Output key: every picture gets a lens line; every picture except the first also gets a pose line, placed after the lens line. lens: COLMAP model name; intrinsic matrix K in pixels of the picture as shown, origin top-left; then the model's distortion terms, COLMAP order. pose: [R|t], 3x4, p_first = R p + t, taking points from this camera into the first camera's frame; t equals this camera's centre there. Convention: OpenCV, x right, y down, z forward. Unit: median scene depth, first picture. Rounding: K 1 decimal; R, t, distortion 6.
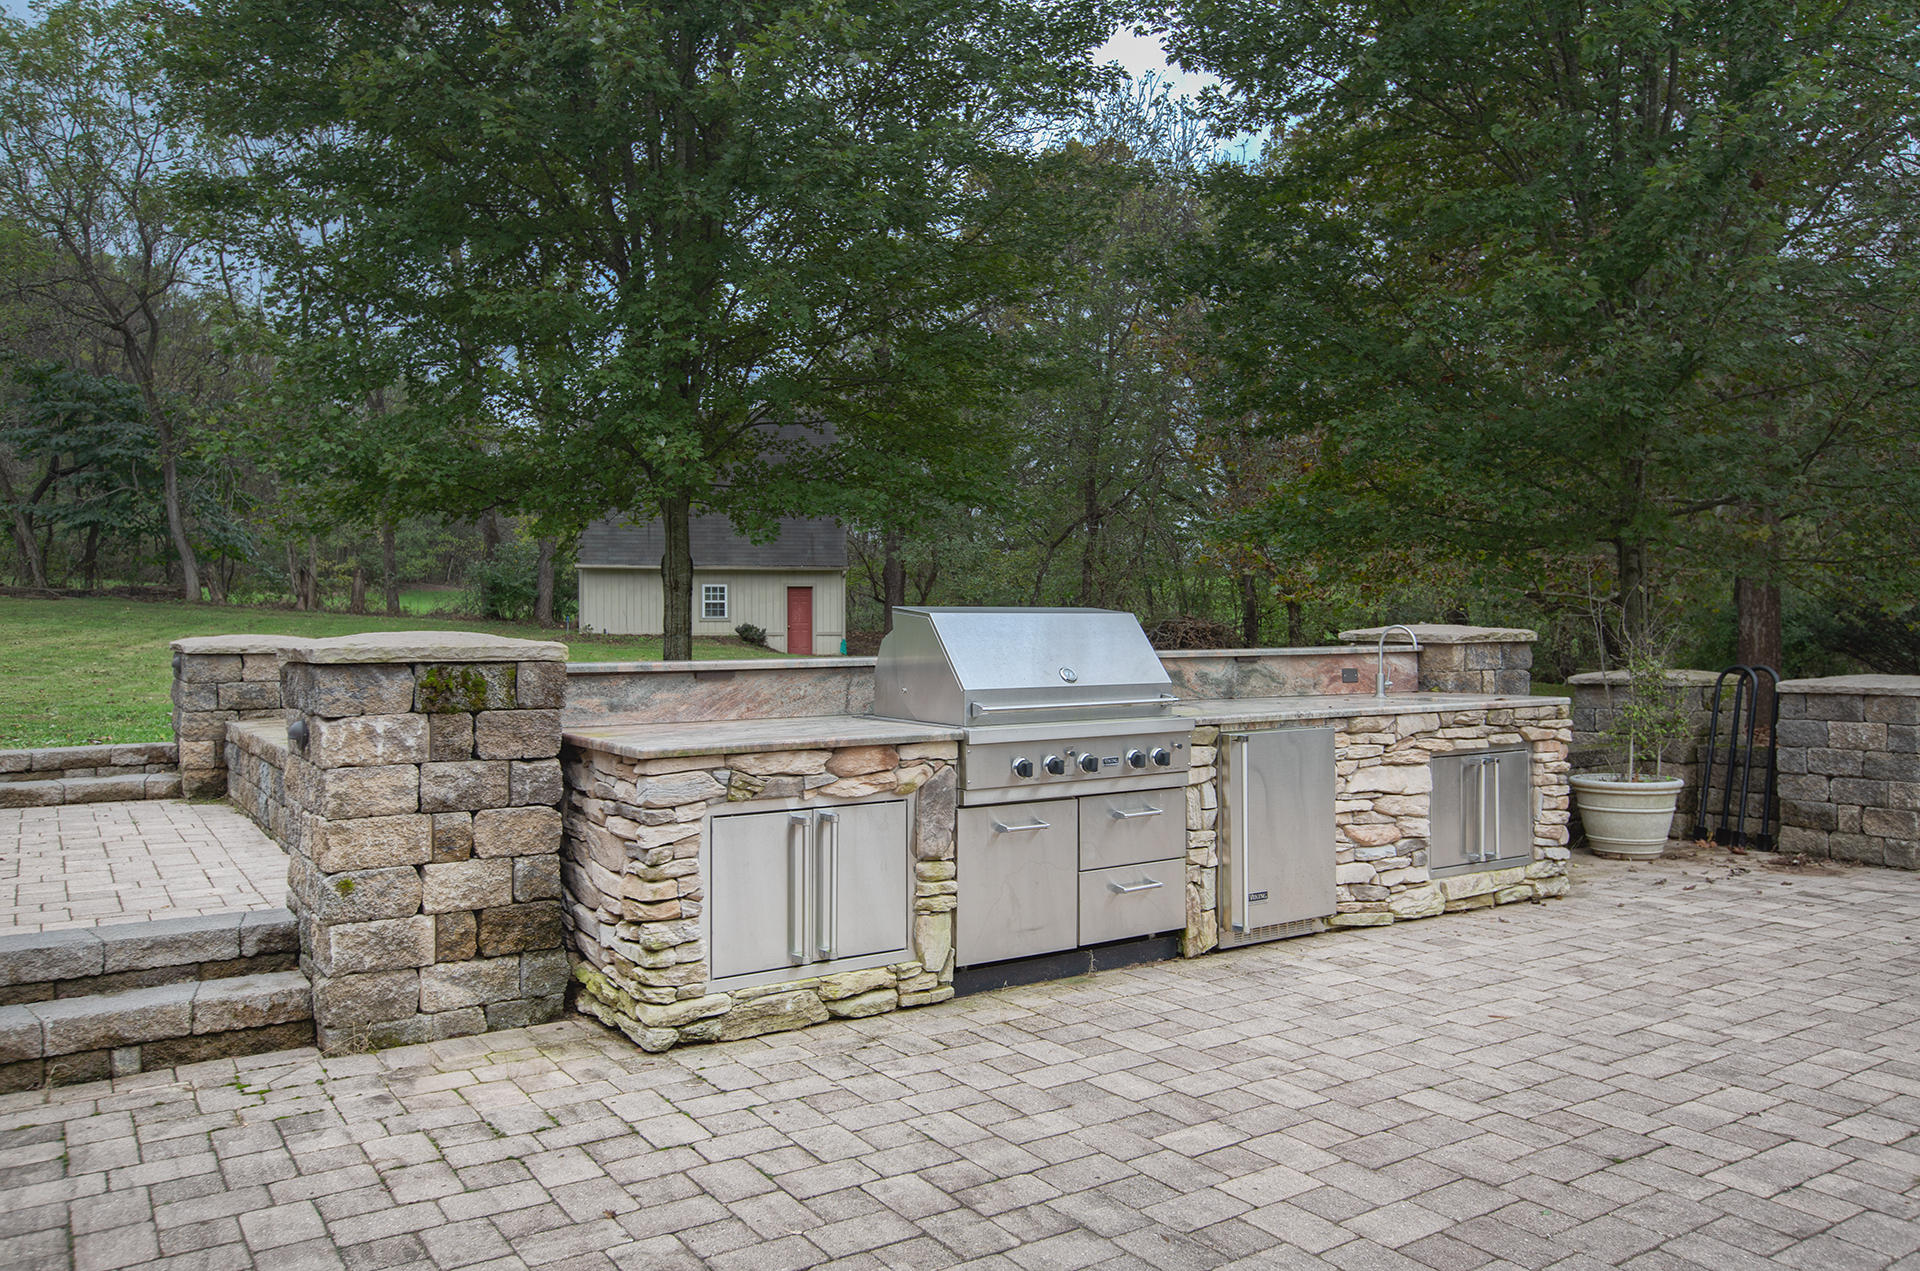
lens RADIAL K [[1391.8, 0, 946.6], [0, 1391.8, 635.2], [0, 0, 1]] dist [0.001824, -0.004782]
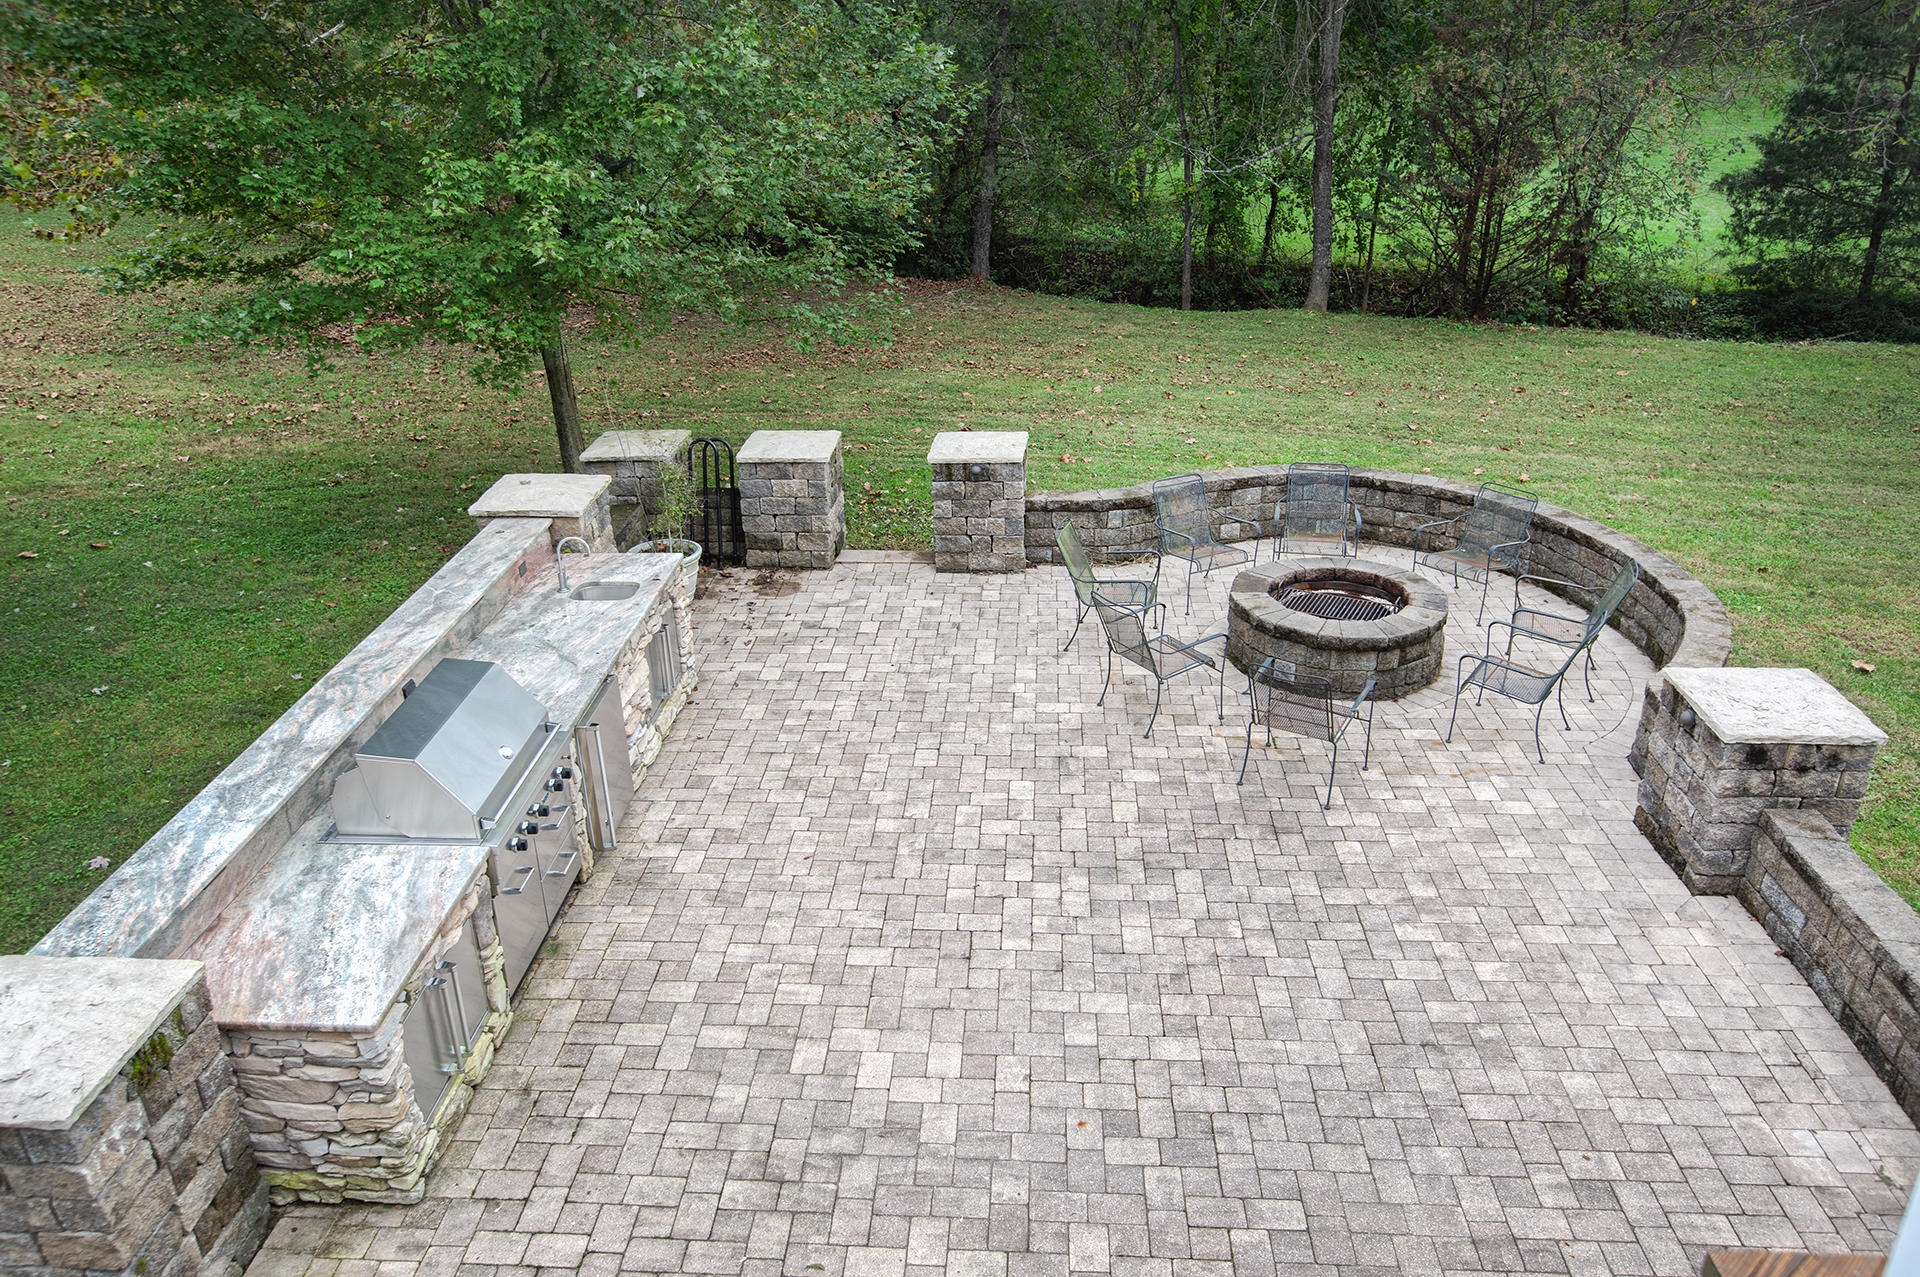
lens RADIAL K [[1391.8, 0, 945.4], [0, 1391.8, 646.0], [0, 0, 1]] dist [0.001824, -0.004782]
pose [[0.605578, -0.346465, 0.716406, -0.715729], [0.029348, 0.909361, 0.414972, -0.753585], [-0.795245, -0.230273, 0.560857, -0.003974]]
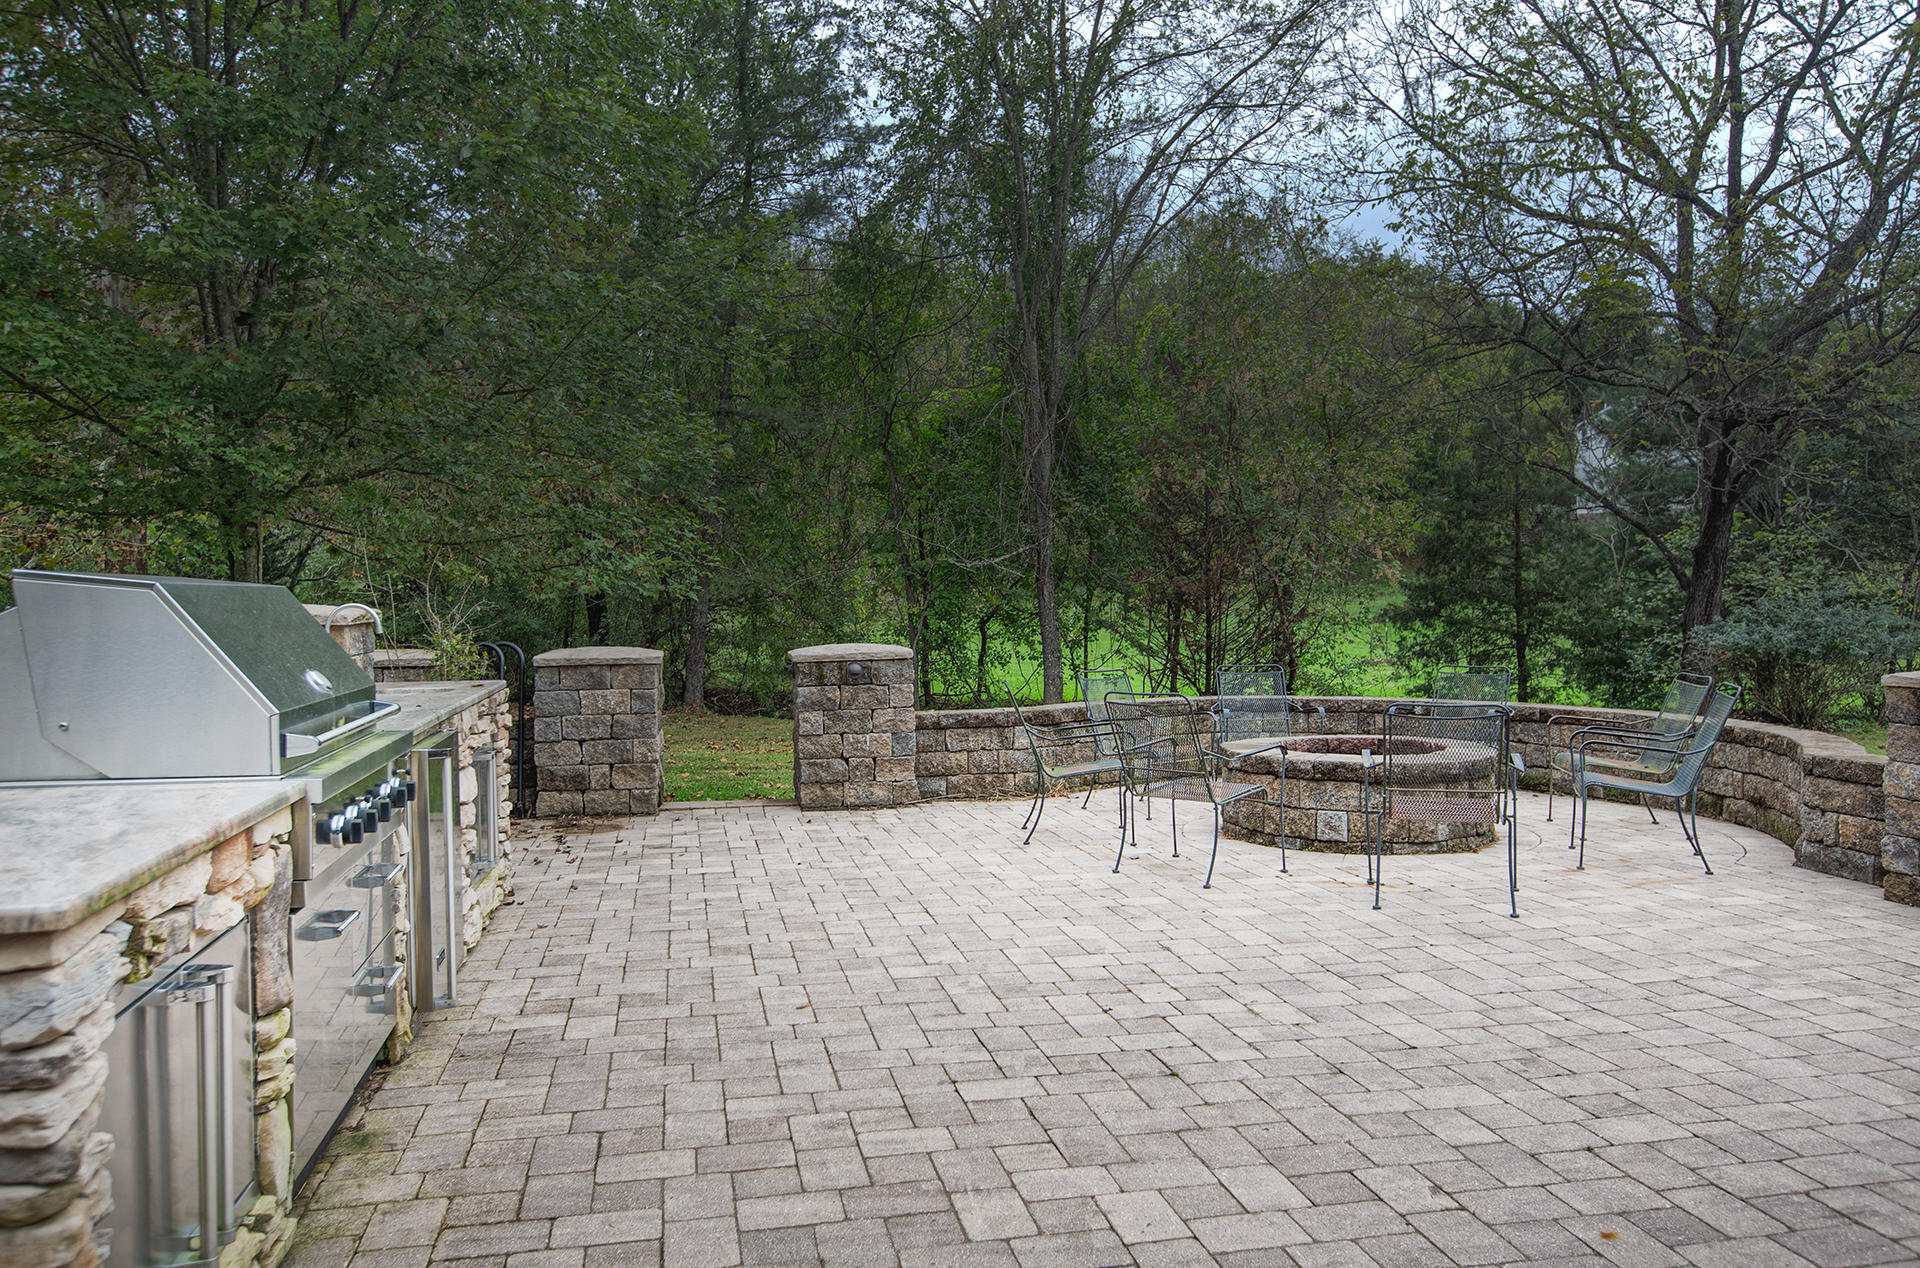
lens RADIAL K [[1391.8, 0, 955.4], [0, 1391.8, 626.5], [0, 0, 1]] dist [0.001824, -0.004782]
pose [[0.371440, -0.019276, 0.928257, -0.534365], [0.012567, 0.999797, 0.015733, -0.003581], [-0.928372, 0.005822, 0.371606, 0.639536]]
